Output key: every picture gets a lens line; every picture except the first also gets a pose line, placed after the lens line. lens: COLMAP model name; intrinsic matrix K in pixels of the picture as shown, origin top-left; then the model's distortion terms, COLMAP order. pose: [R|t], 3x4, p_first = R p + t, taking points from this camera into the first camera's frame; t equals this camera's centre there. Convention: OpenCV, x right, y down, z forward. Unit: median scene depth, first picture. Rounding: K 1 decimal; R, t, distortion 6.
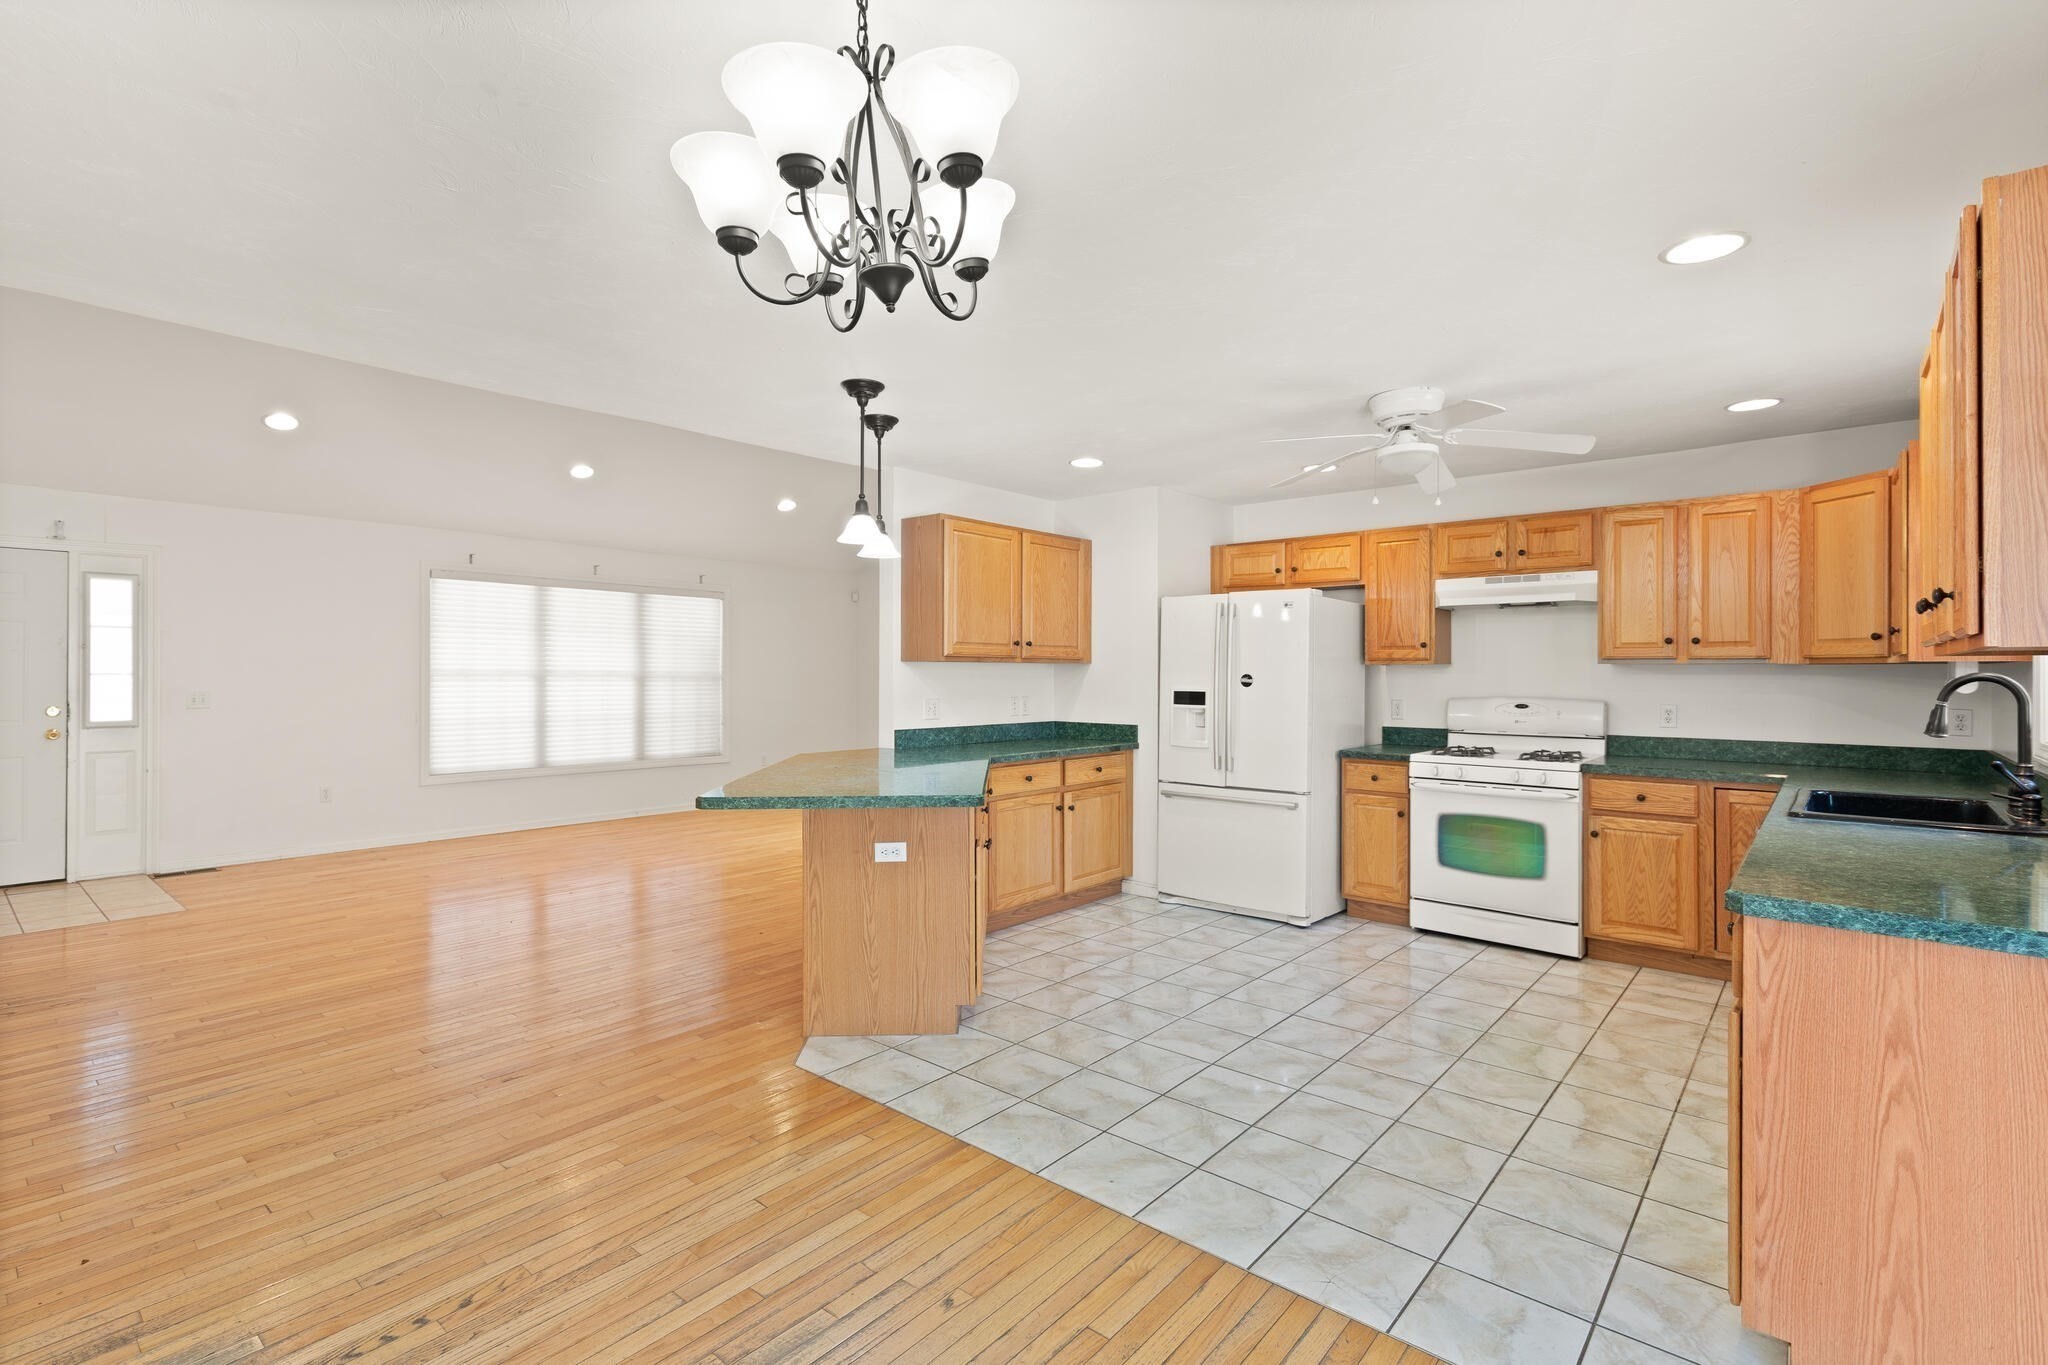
lens RADIAL K [[942.0, 0, 1034.5], [0, 942.0, 668.6], [0, 0, 1]] dist [0.008905, -0.000892]
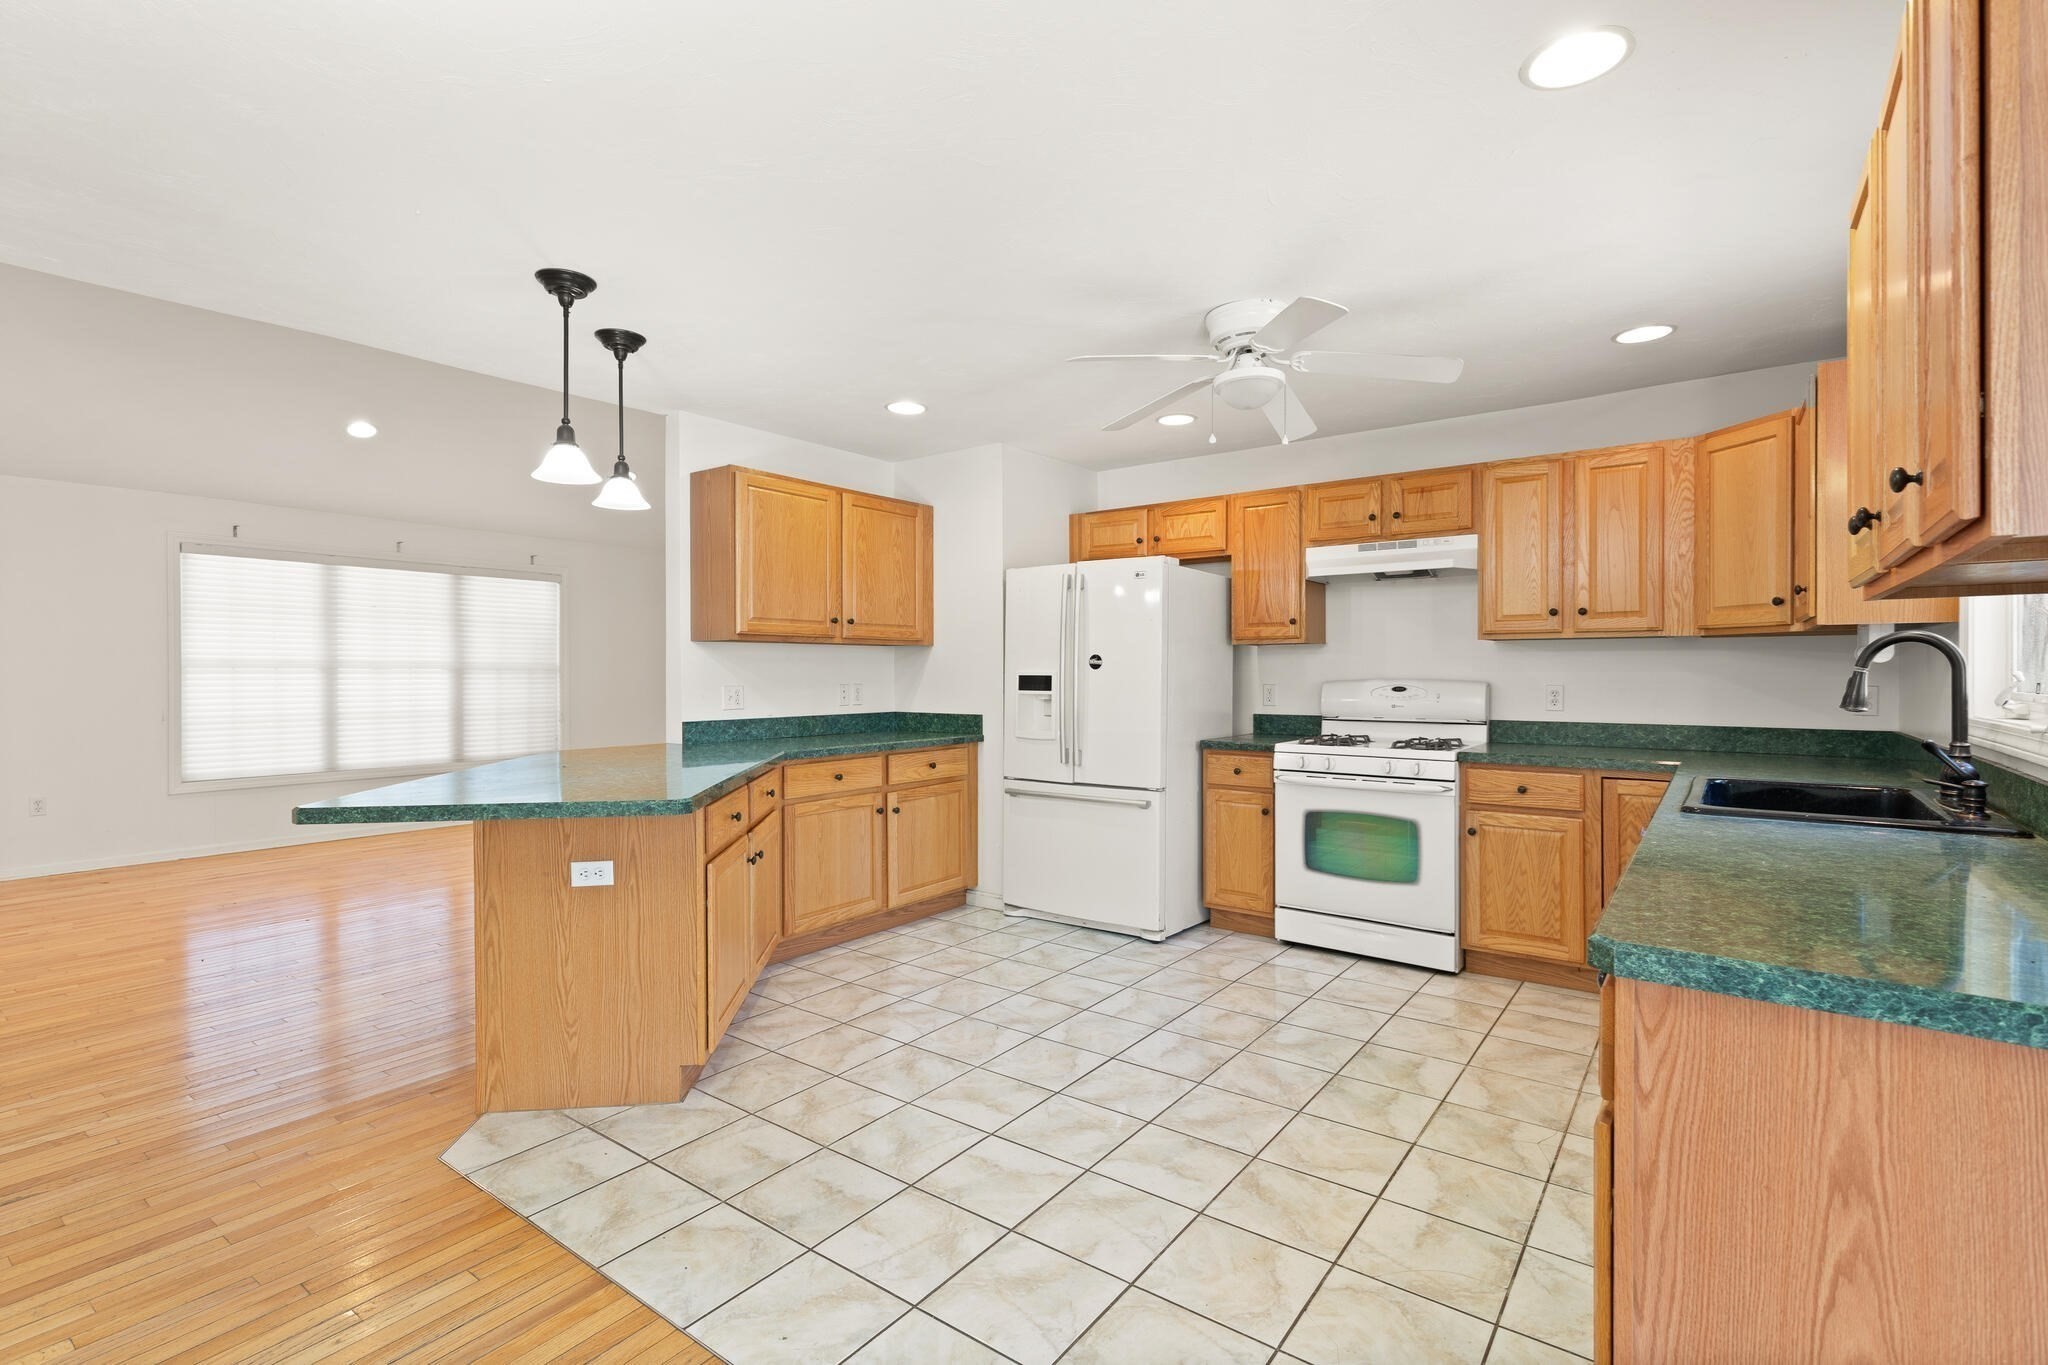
lens RADIAL K [[935.9, 0, 1032.9], [0, 935.9, 674.5], [0, 0, 1]] dist [0.010130, -0.000939]
pose [[0.997666, -0.005280, 0.068073, 0.125793], [0.004764, 0.999959, 0.007750, 0.020127], [-0.068111, -0.007408, 0.997650, 0.157800]]
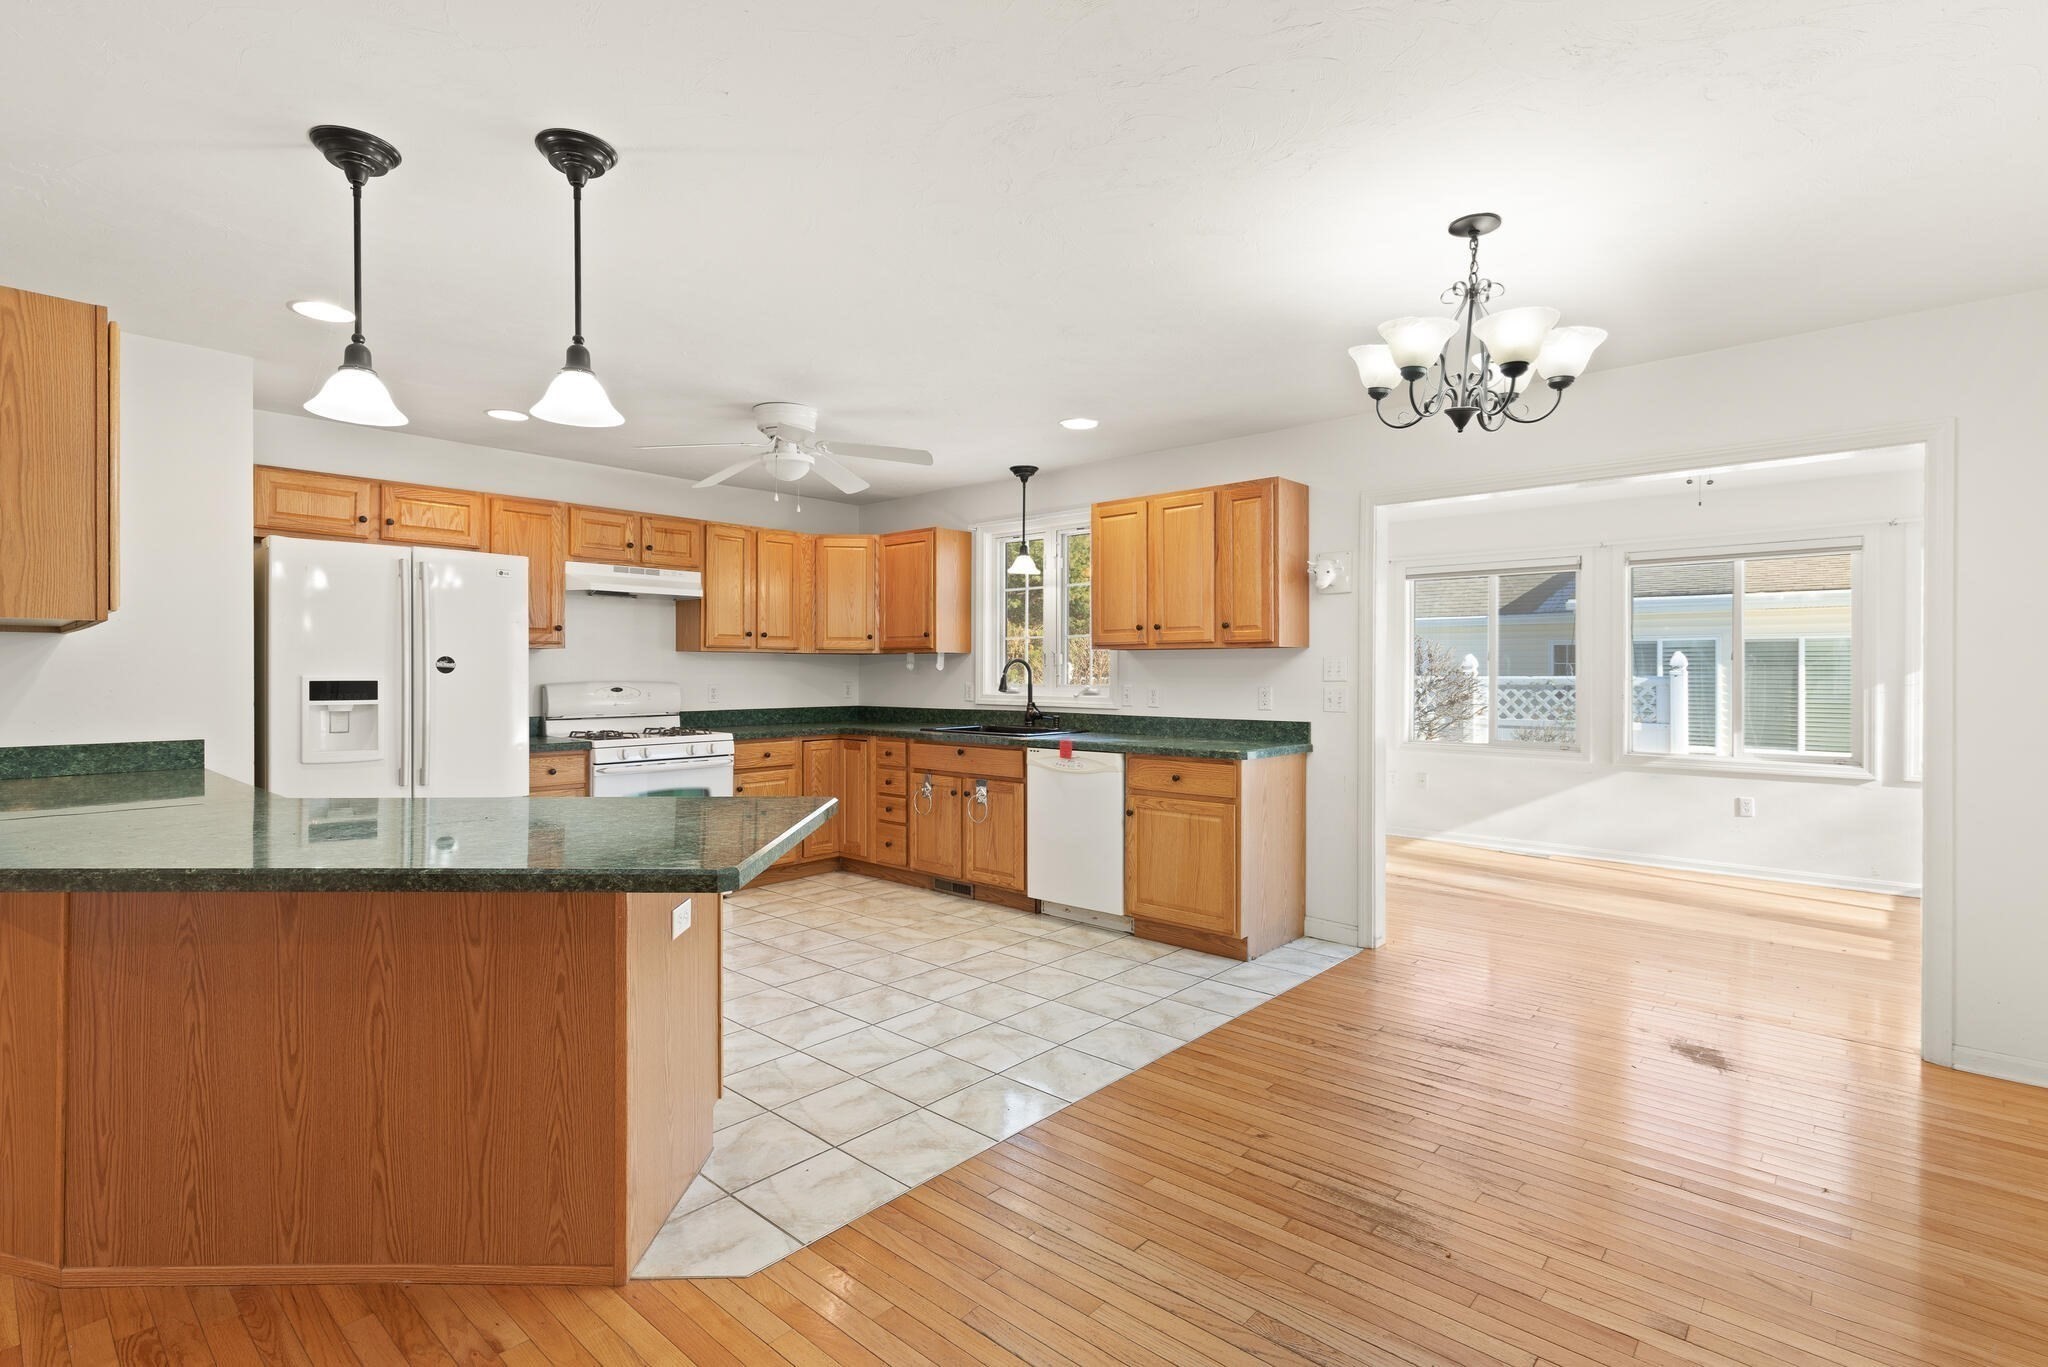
lens RADIAL K [[958.0, 0, 1032.4], [0, 958.0, 673.0], [0, 0, 1]] dist [0.010451, -0.000273]
pose [[0.026806, -0.005319, 0.999626, -0.638841], [-0.003661, 0.999979, 0.005419, 0.015555], [-0.999634, -0.003805, 0.026786, 0.582721]]
